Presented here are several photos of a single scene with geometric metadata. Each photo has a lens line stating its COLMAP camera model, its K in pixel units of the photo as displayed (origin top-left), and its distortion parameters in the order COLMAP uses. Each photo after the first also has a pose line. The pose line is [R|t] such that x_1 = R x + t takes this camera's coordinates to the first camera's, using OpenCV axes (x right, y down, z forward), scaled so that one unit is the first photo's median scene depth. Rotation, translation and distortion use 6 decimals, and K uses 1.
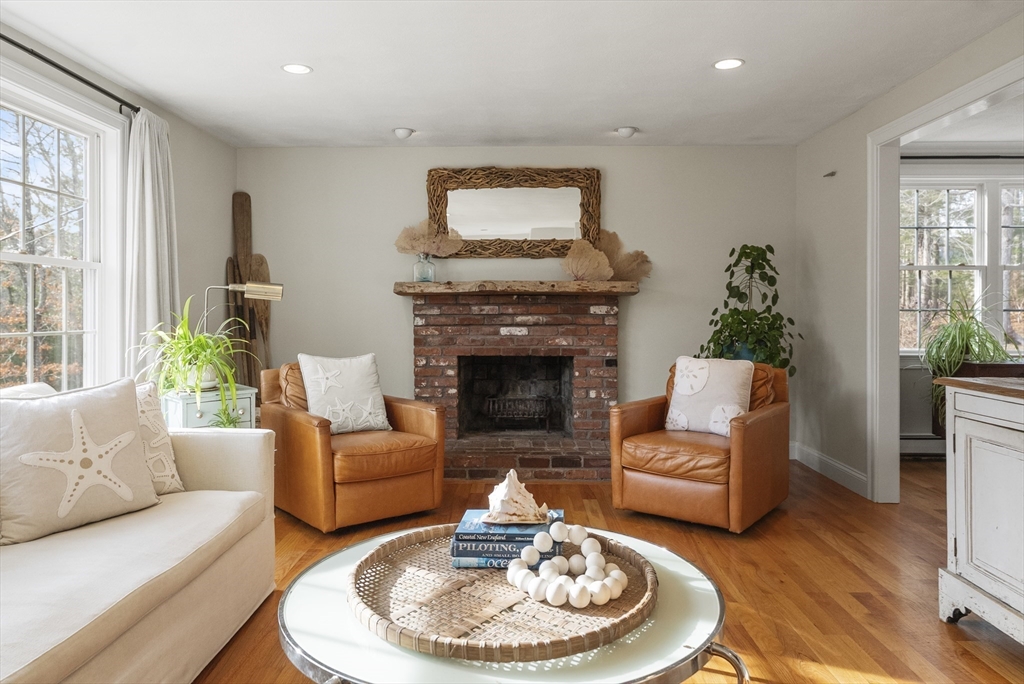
lens RADIAL K [[692.2, 0, 510.4], [0, 692.2, 336.0], [0, 0, 1]] dist [0.003893, 0.002242]
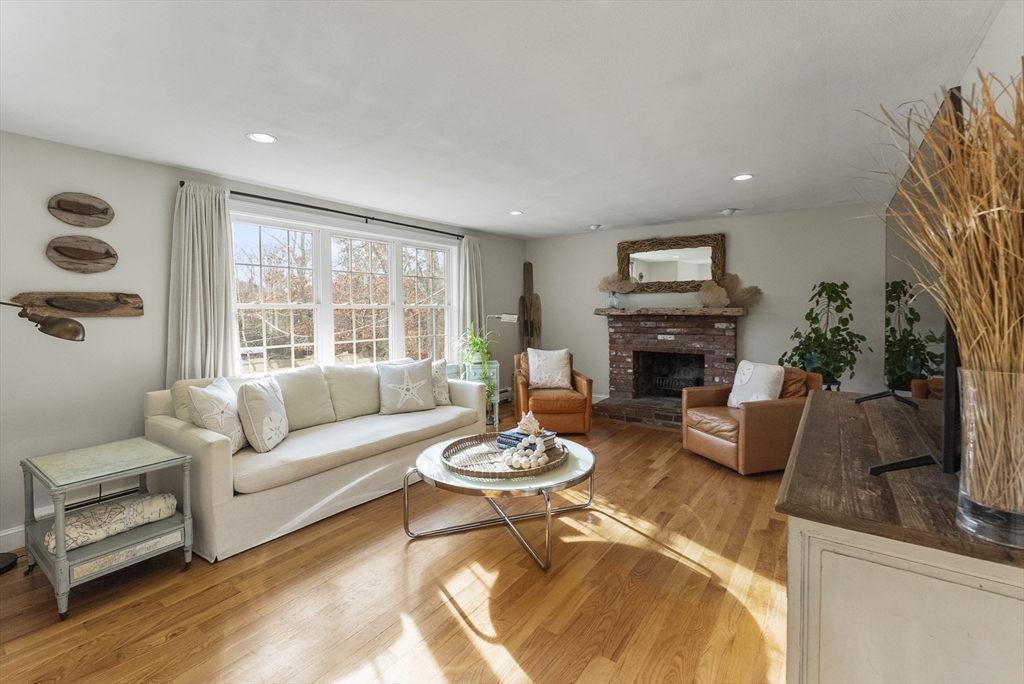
lens RADIAL K [[452.9, 0, 512.4], [0, 452.9, 345.3], [0, 0, 1]] dist [0.003898, 0.000125]
pose [[0.827086, 0.042094, -0.560497, 0.311408], [-0.016005, 0.998551, 0.051375, -0.038317], [0.561848, -0.033521, 0.826561, -0.098731]]
